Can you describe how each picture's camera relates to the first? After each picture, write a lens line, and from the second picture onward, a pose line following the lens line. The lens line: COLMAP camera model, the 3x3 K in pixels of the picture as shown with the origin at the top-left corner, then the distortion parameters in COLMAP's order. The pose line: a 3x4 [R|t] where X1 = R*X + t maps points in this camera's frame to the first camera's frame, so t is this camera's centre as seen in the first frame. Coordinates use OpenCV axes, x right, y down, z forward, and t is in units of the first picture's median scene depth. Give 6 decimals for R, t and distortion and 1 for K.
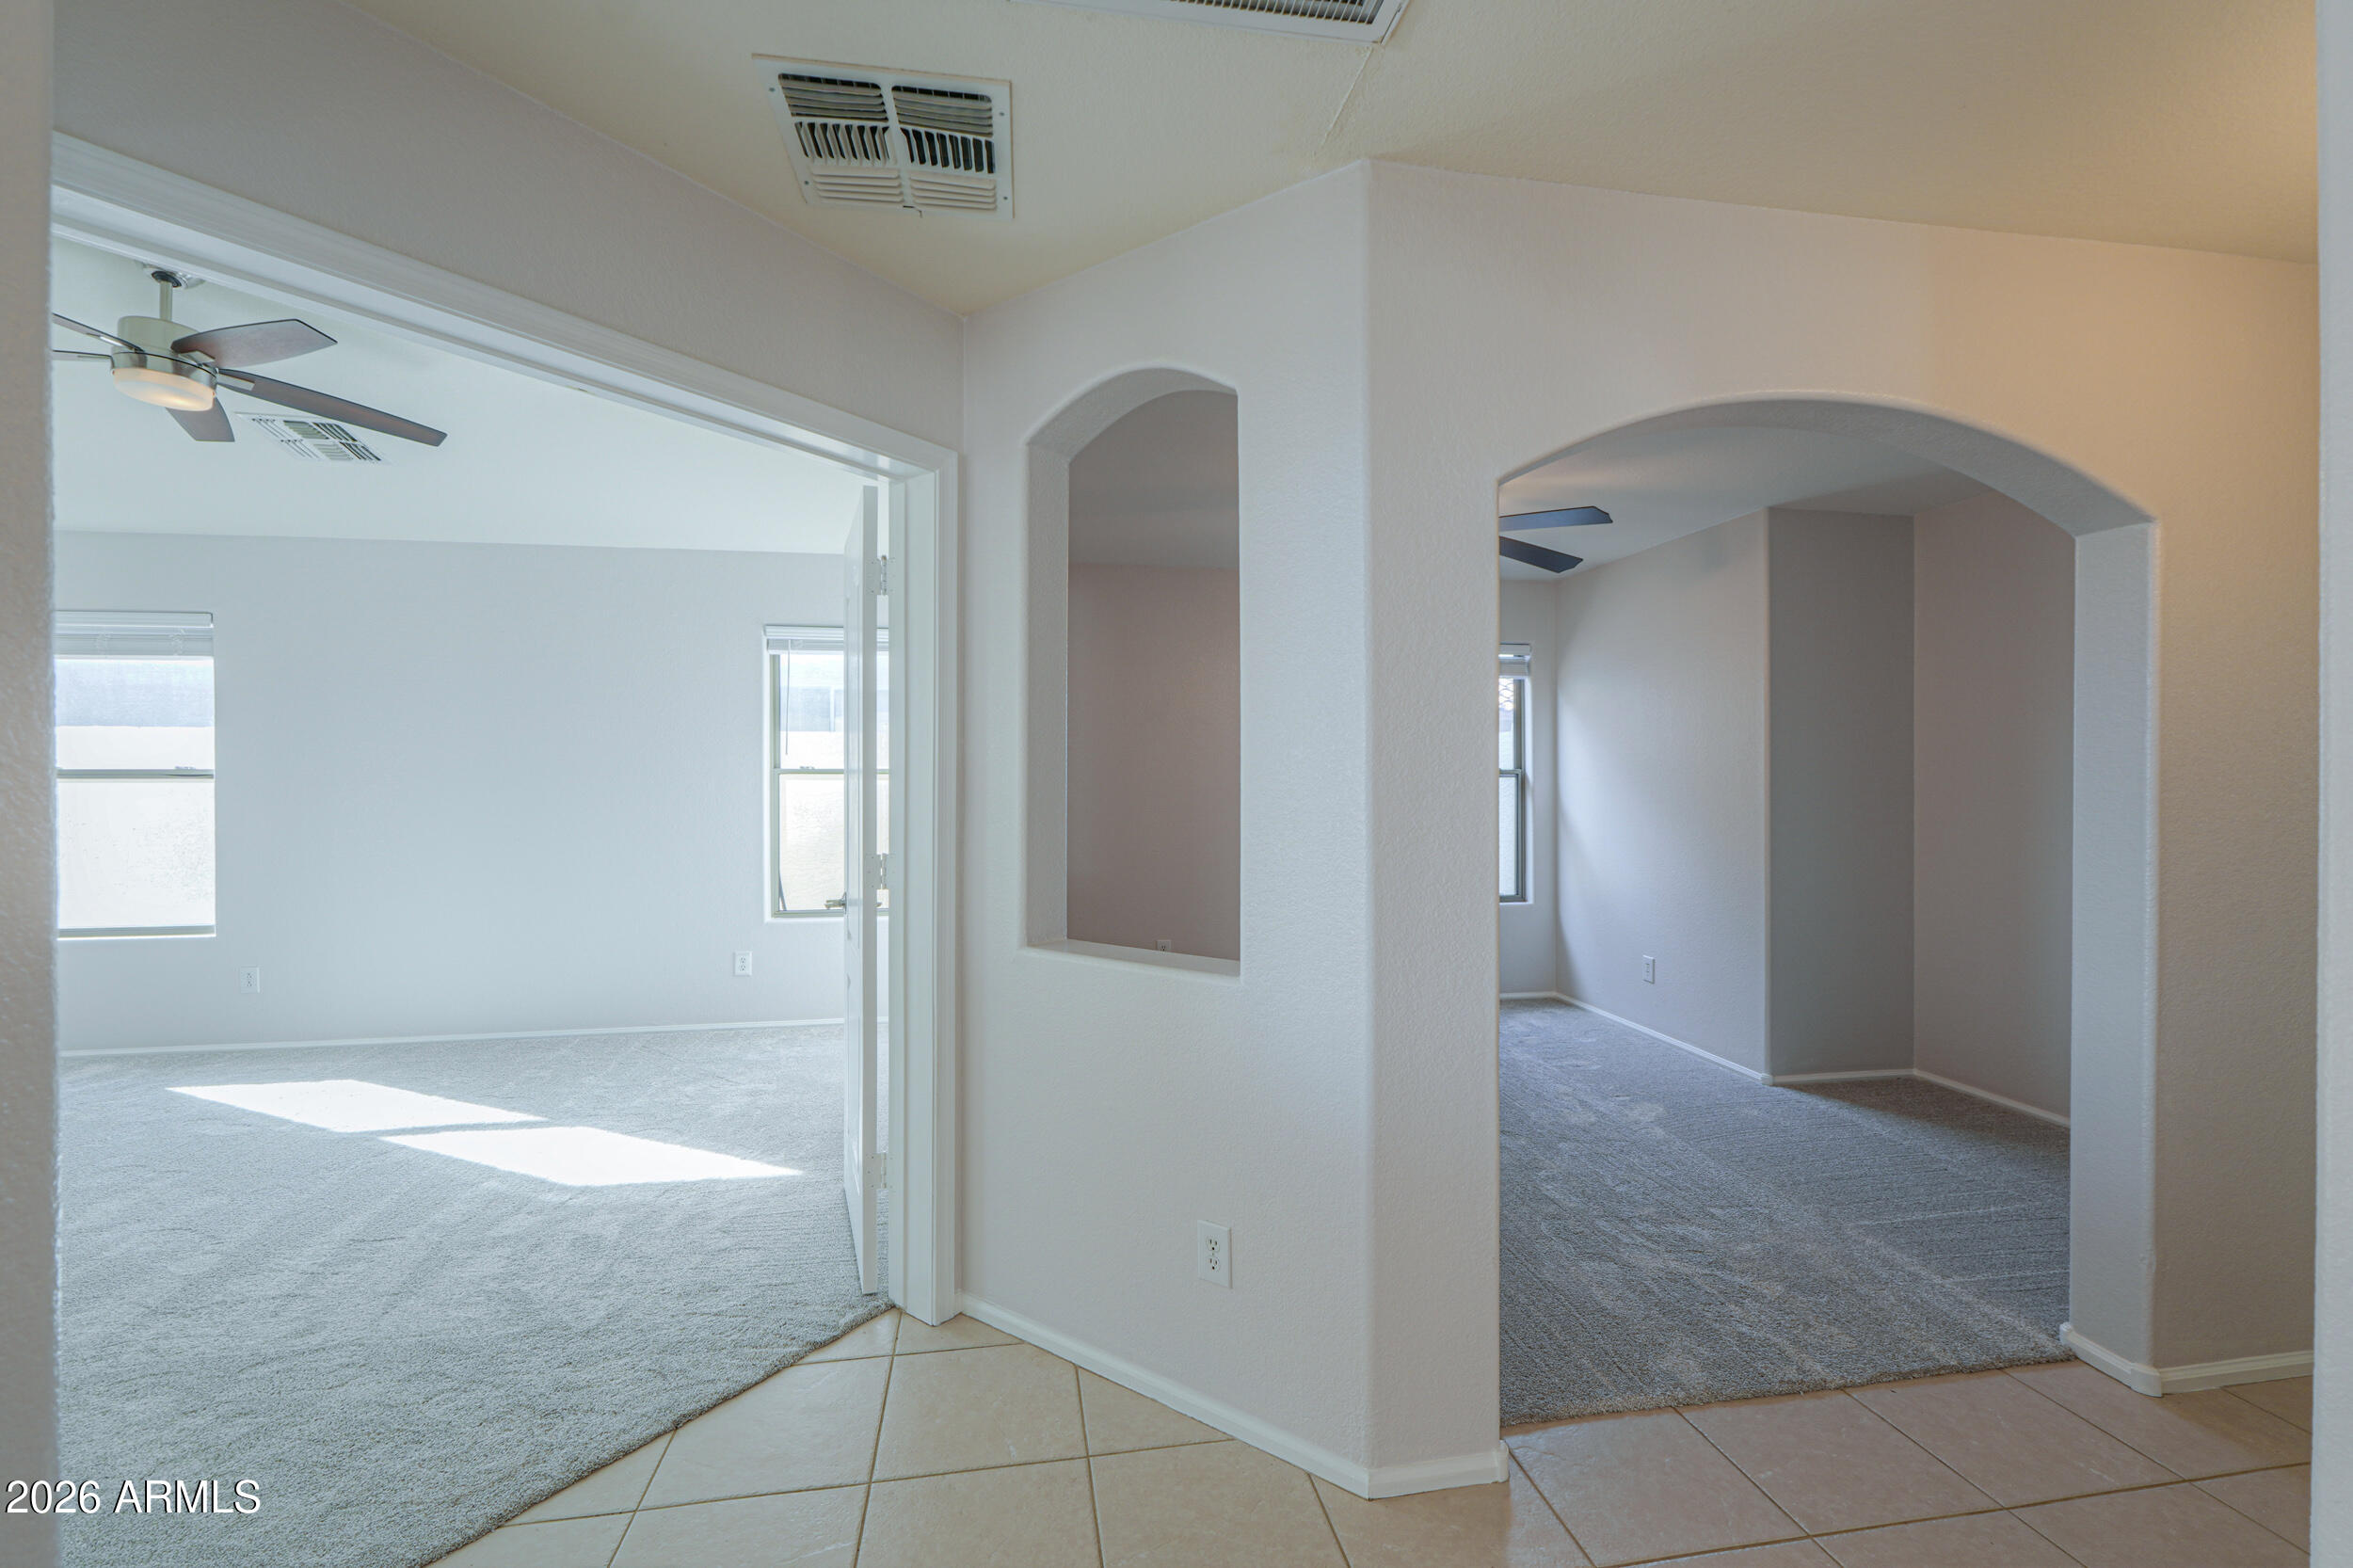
lens RADIAL K [[1000.9, 0, 1163.0], [0, 1000.9, 772.2], [0, 0, 1]] dist [0.003489, 0.000397]
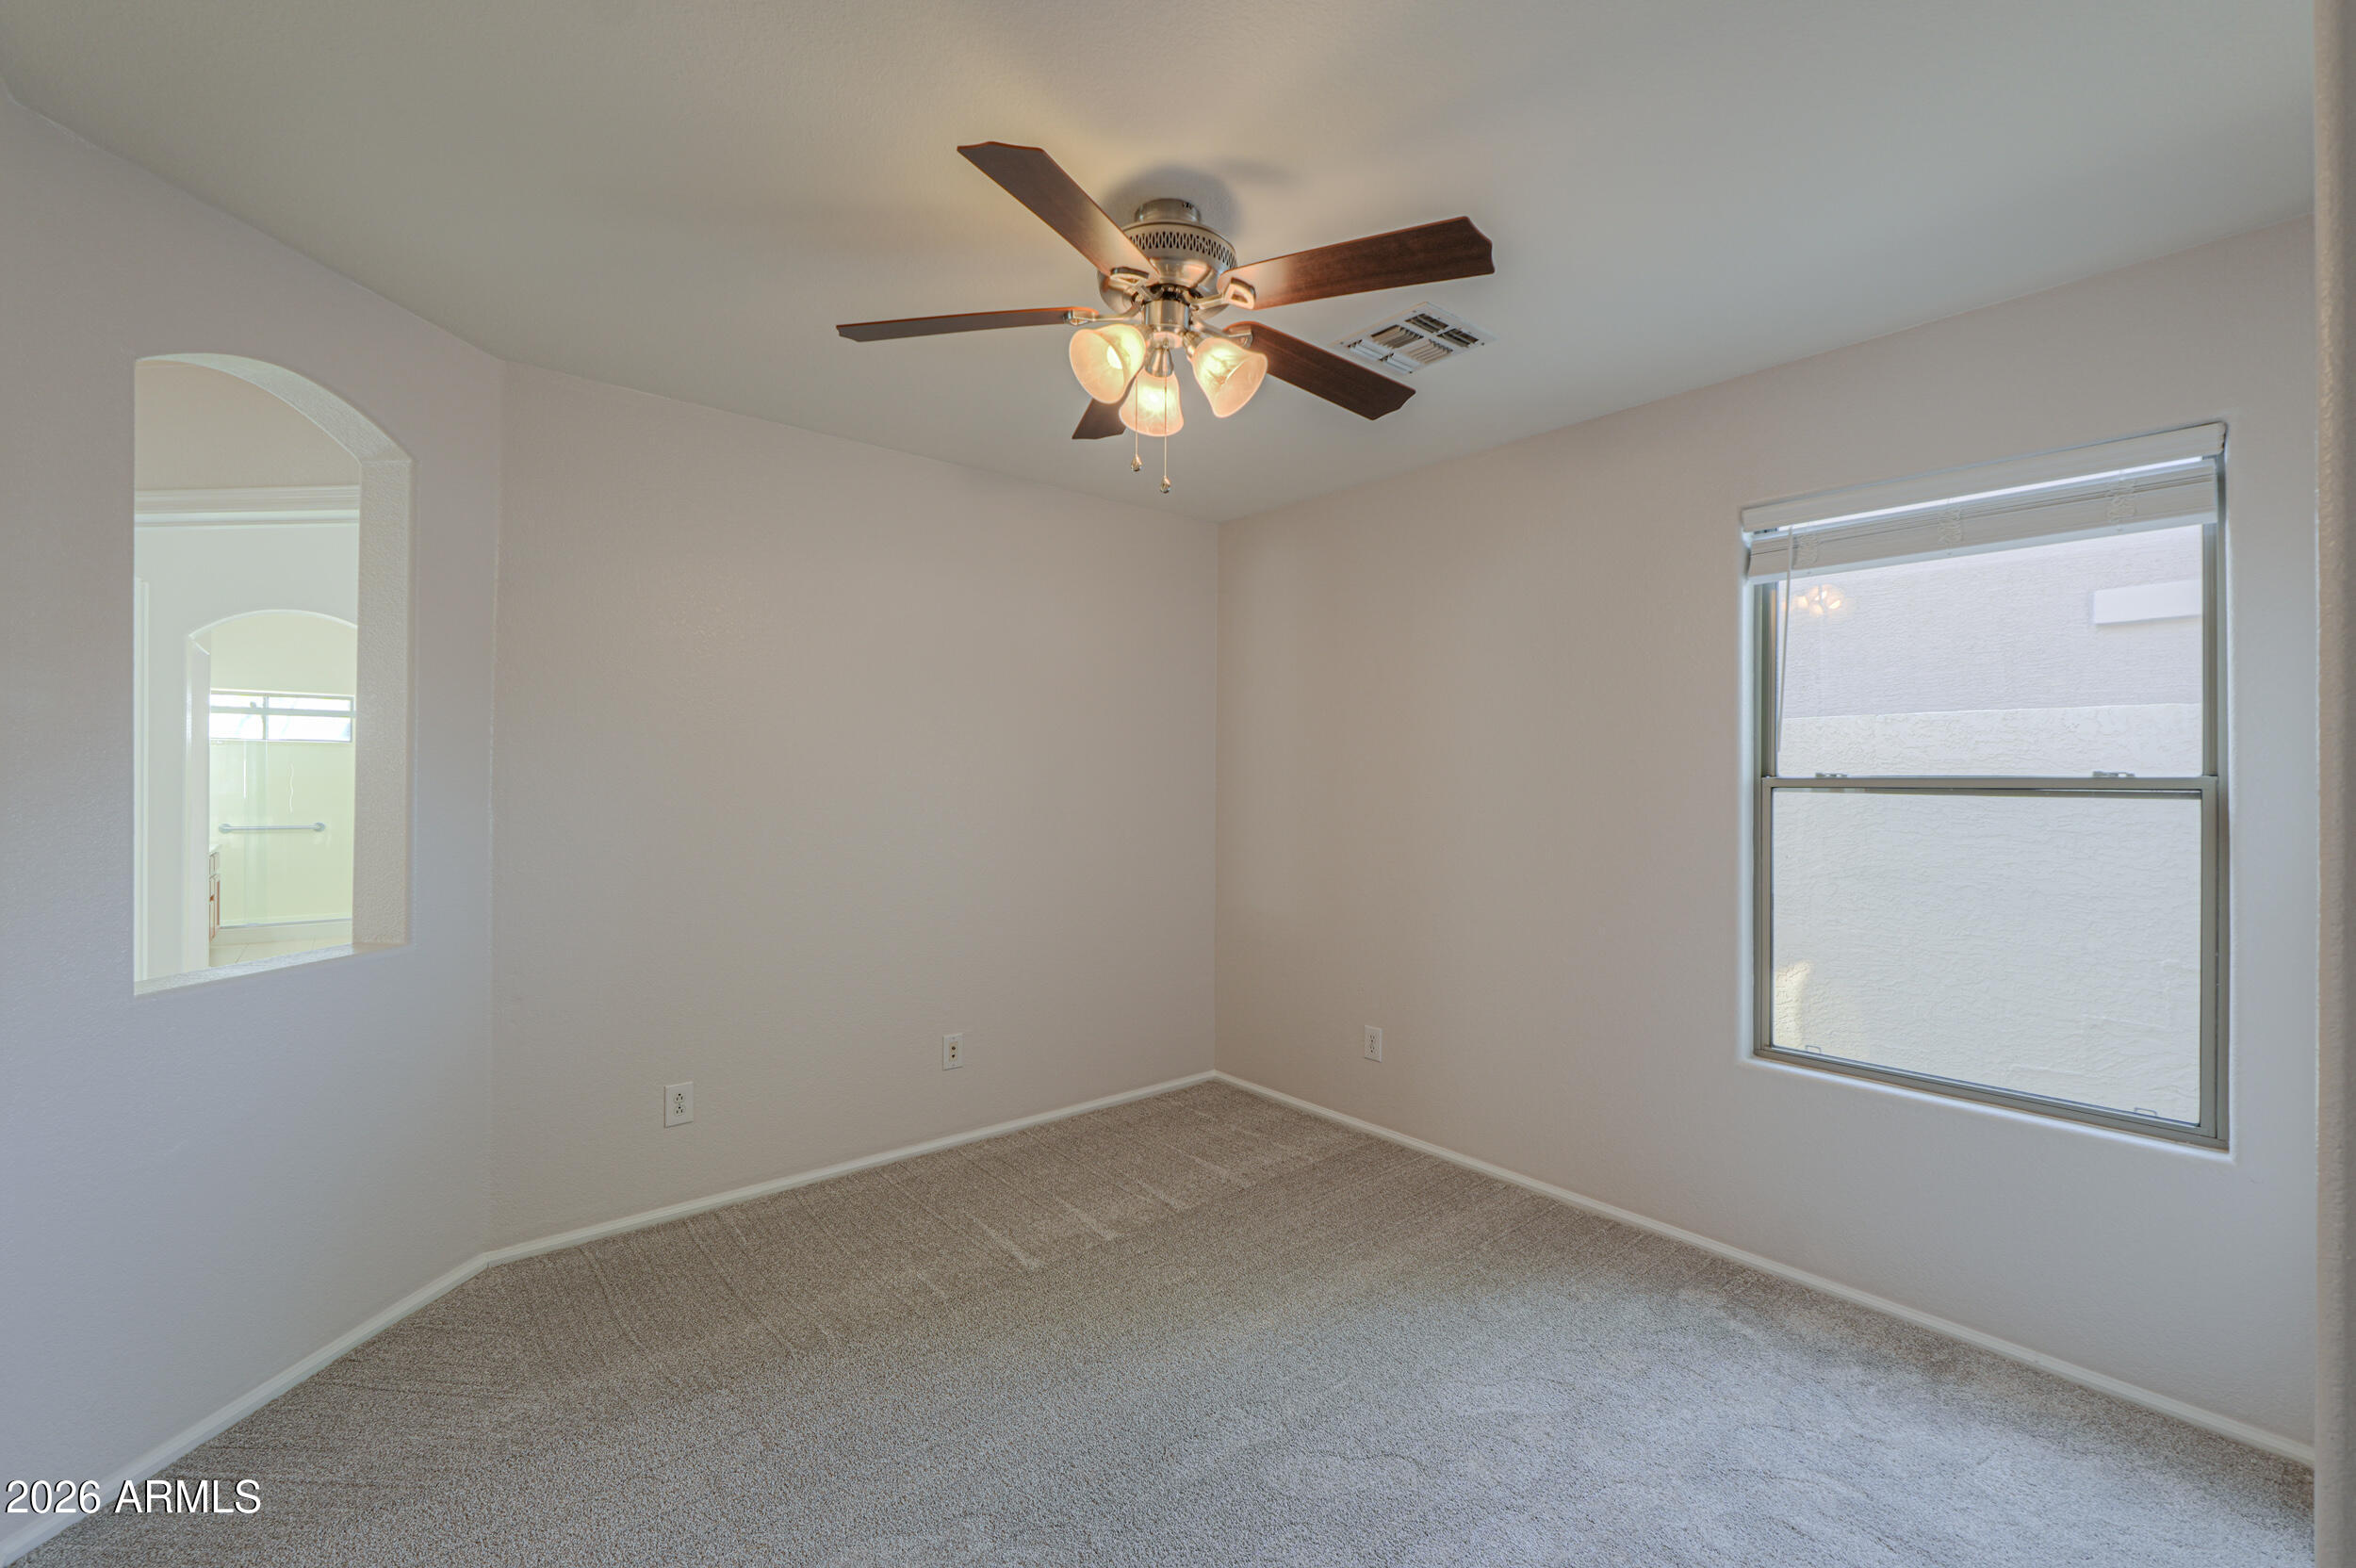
lens RADIAL K [[1002.1, 0, 1193.3], [0, 1002.1, 778.5], [0, 0, 1]] dist [0.003489, 0.000397]
pose [[0.497486, 0.001019, -0.867472, 0.719298], [-0.002138, 0.999998, -0.000051, -0.002654], [0.867470, 0.001880, 0.497487, 0.748917]]
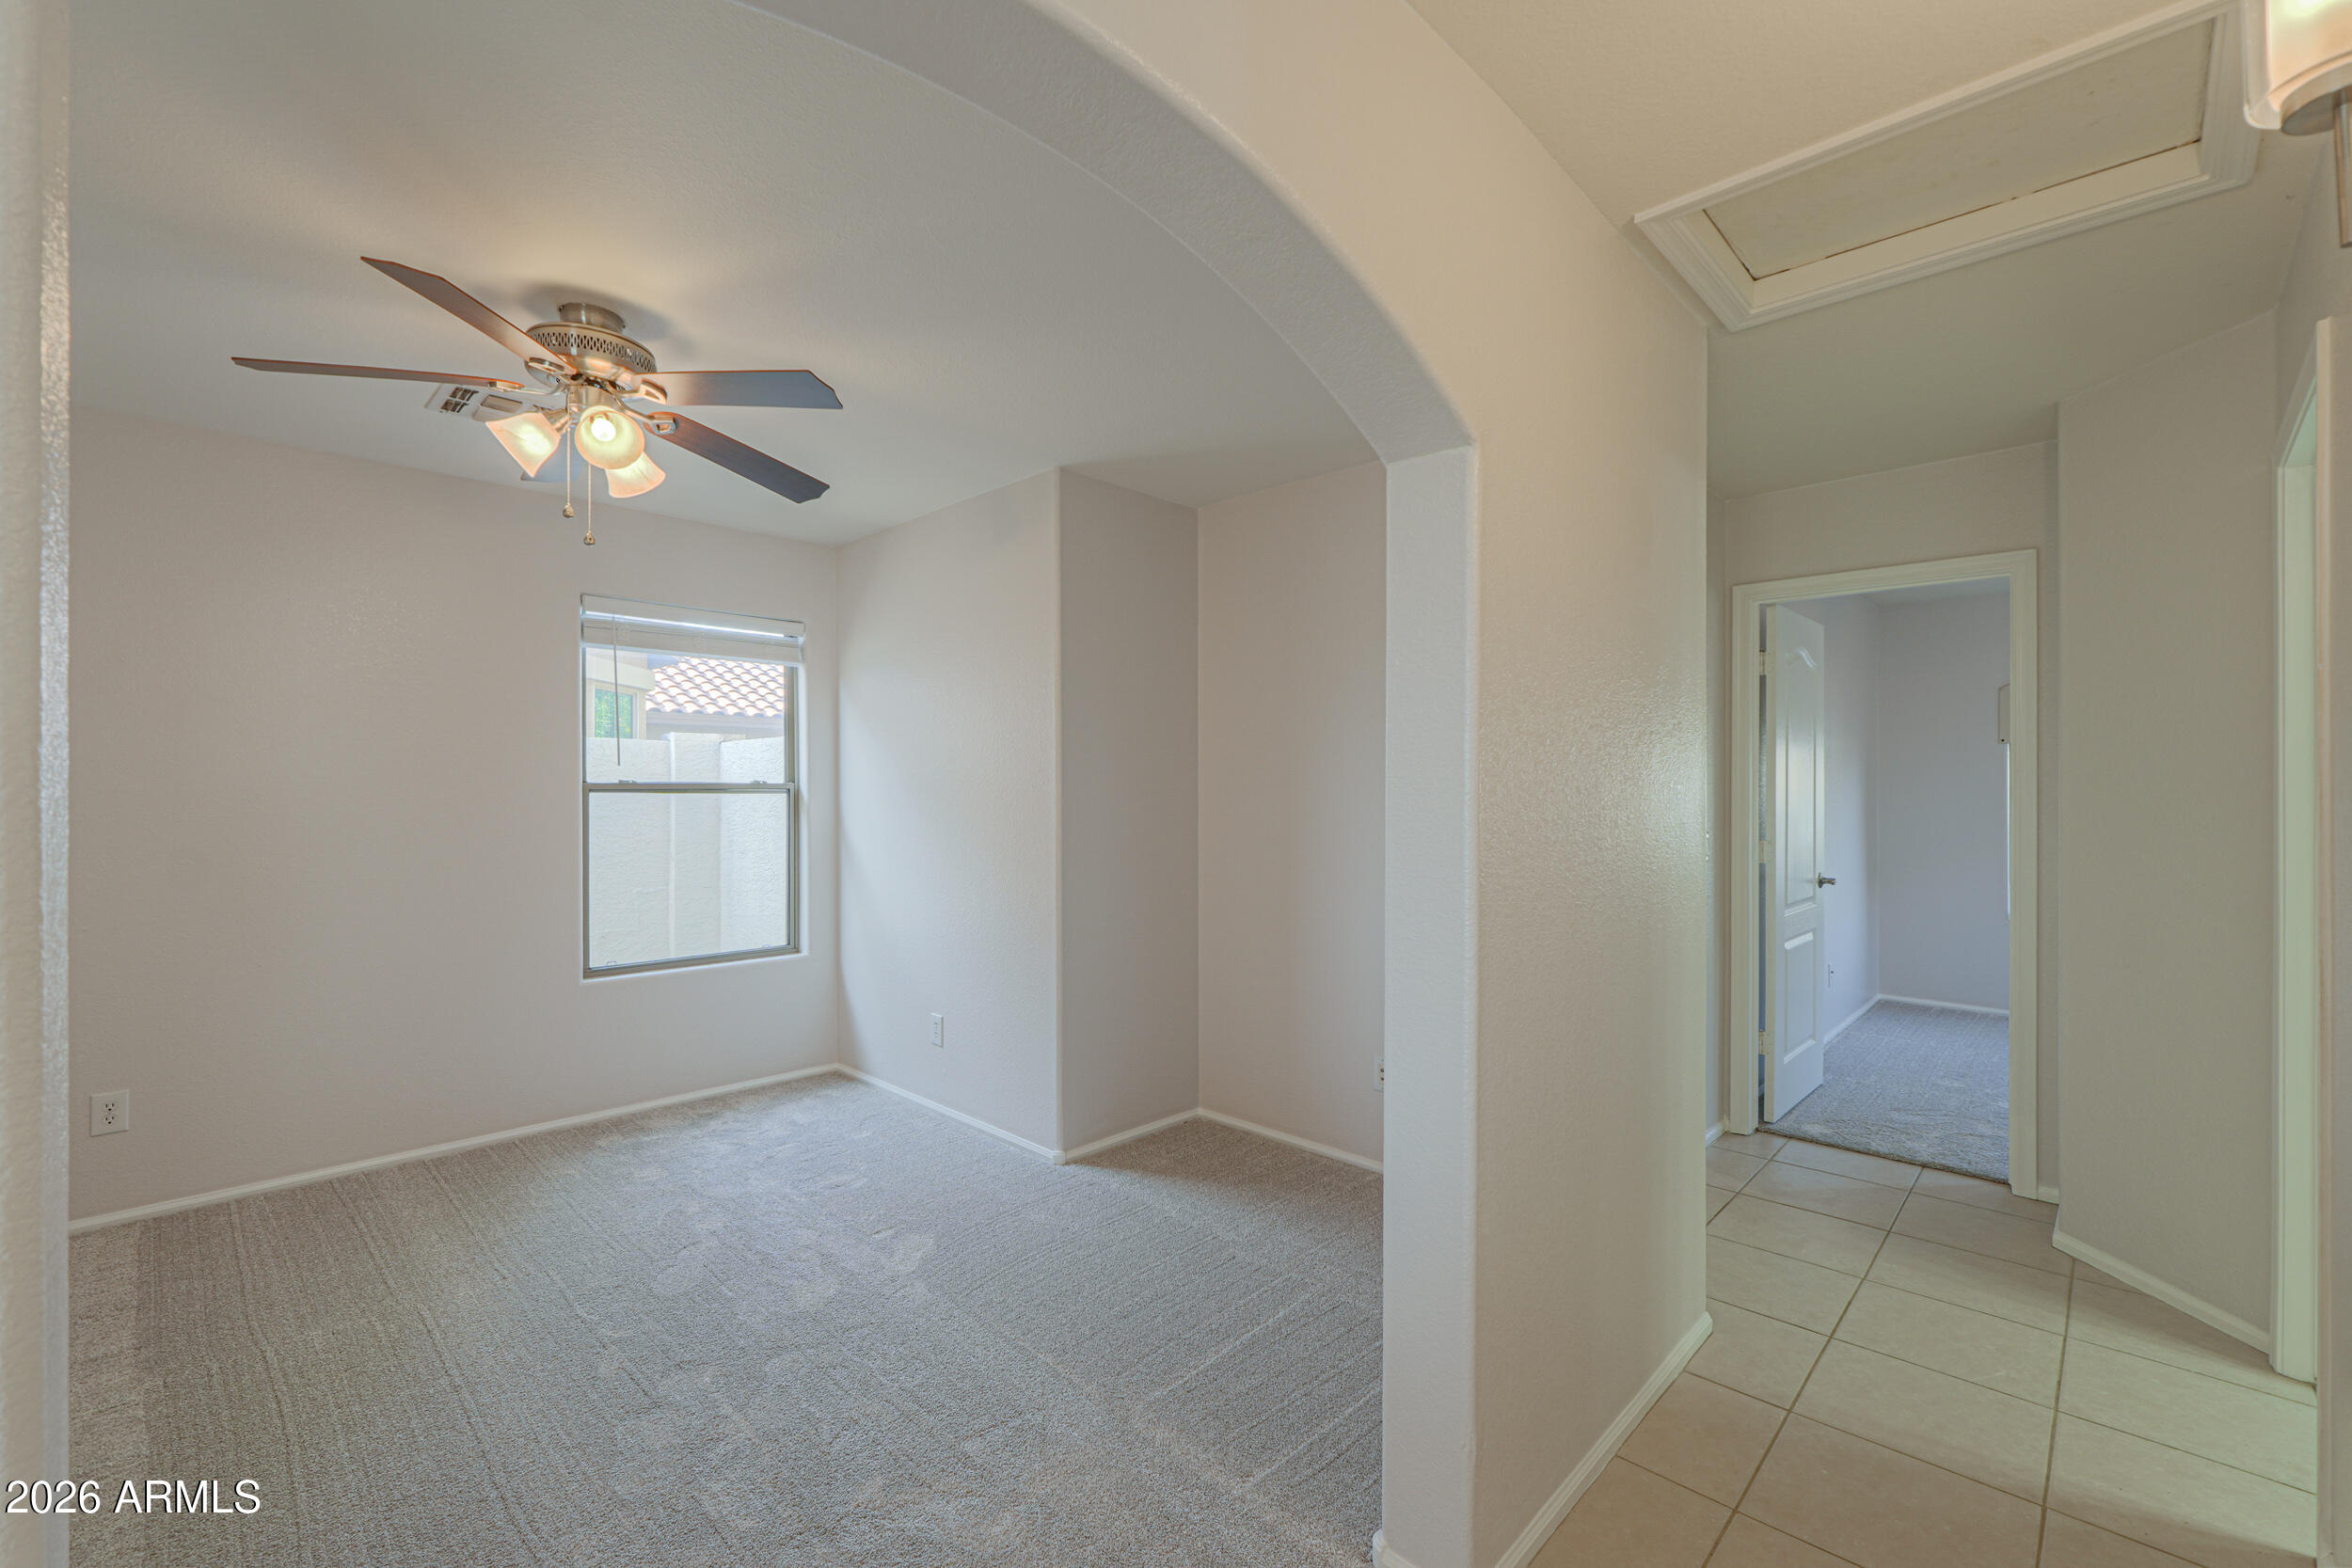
lens RADIAL K [[1000.4, 0, 1175.7], [0, 1000.4, 783.6], [0, 0, 1]] dist [0.003489, 0.000397]
pose [[0.807536, 0.000816, 0.589817, 0.205002], [0.001628, 0.999992, -0.003612, 0.001075], [-0.589816, 0.003877, 0.807529, 0.292446]]
